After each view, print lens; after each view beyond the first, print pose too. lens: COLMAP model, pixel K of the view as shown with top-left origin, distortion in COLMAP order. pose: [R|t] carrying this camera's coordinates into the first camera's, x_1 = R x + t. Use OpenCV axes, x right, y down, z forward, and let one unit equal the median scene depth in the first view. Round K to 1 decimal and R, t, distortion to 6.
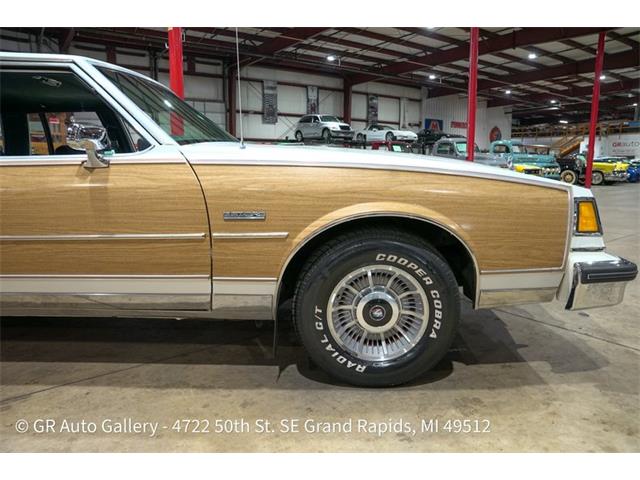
lens RADIAL K [[435.3, 0, 318.4], [0, 435.3, 238.9], [0, 0, 1]] dist [-0.121766, 0.083593]
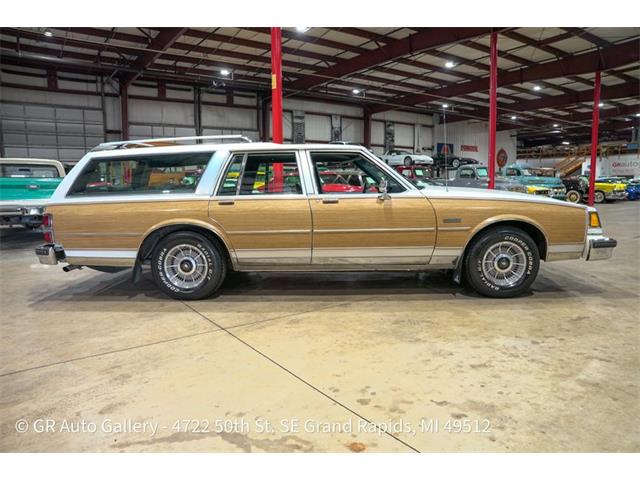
lens RADIAL K [[435.3, 0, 321.1], [0, 435.3, 242.2], [0, 0, 1]] dist [-0.121766, 0.083593]
pose [[0.999963, -0.008453, -0.001822, -0.074251], [0.008374, 0.999187, -0.039431, 0.012860], [0.002154, 0.039414, 0.999221, -0.112662]]
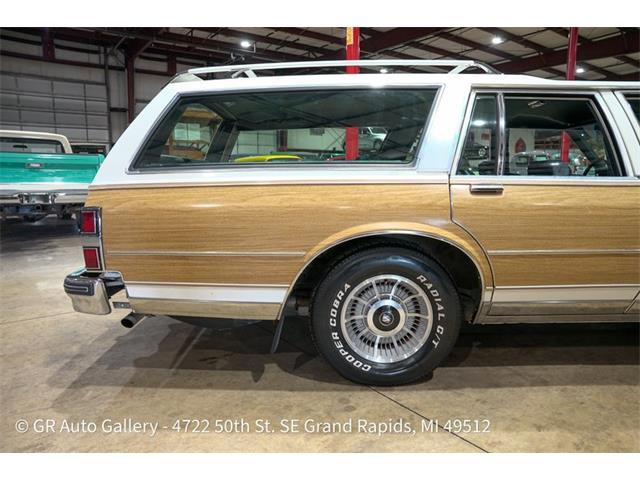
lens RADIAL K [[435.3, 0, 322.4], [0, 435.3, 242.6], [0, 0, 1]] dist [-0.121766, 0.083593]
pose [[0.999885, 0.000859, 0.015171, -0.155438], [-0.000647, 0.999902, -0.013953, -0.000628], [-0.015182, 0.013941, 0.999788, -0.007537]]
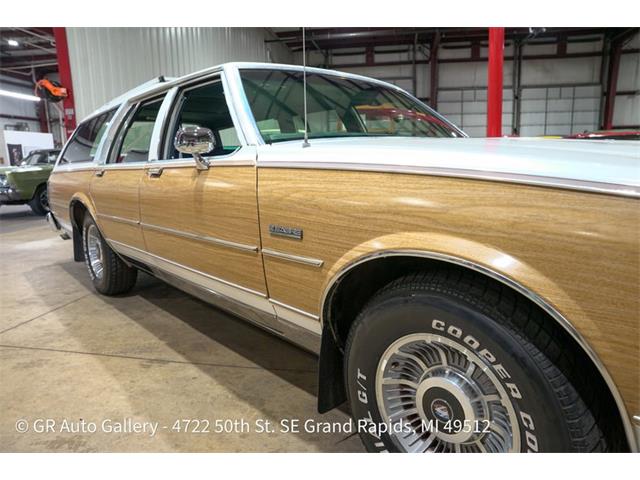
lens RADIAL K [[435.3, 0, 322.8], [0, 435.3, 238.4], [0, 0, 1]] dist [-0.121766, 0.083593]
pose [[0.686865, 0.114638, -0.717687, 0.038770], [-0.103091, 0.992865, 0.059930, -0.008226], [0.719436, 0.032823, 0.693782, 0.041651]]
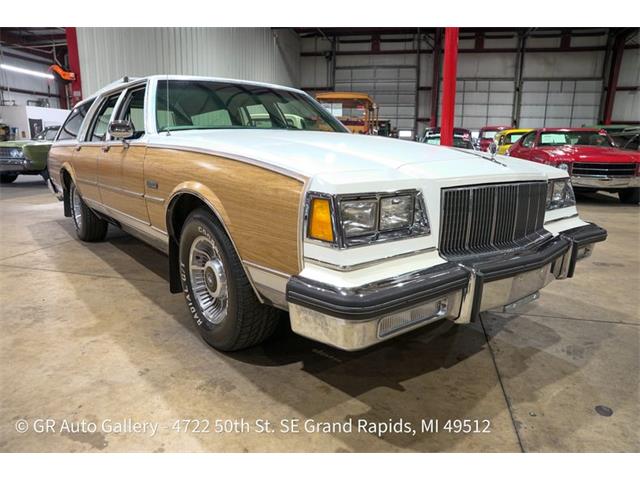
lens RADIAL K [[435.3, 0, 323.6], [0, 435.3, 238.7], [0, 0, 1]] dist [-0.121766, 0.083593]
pose [[0.654850, 0.170293, -0.736323, 0.105471], [-0.142949, 0.984606, 0.100584, -0.008390], [0.742117, 0.039389, 0.669112, 0.041821]]
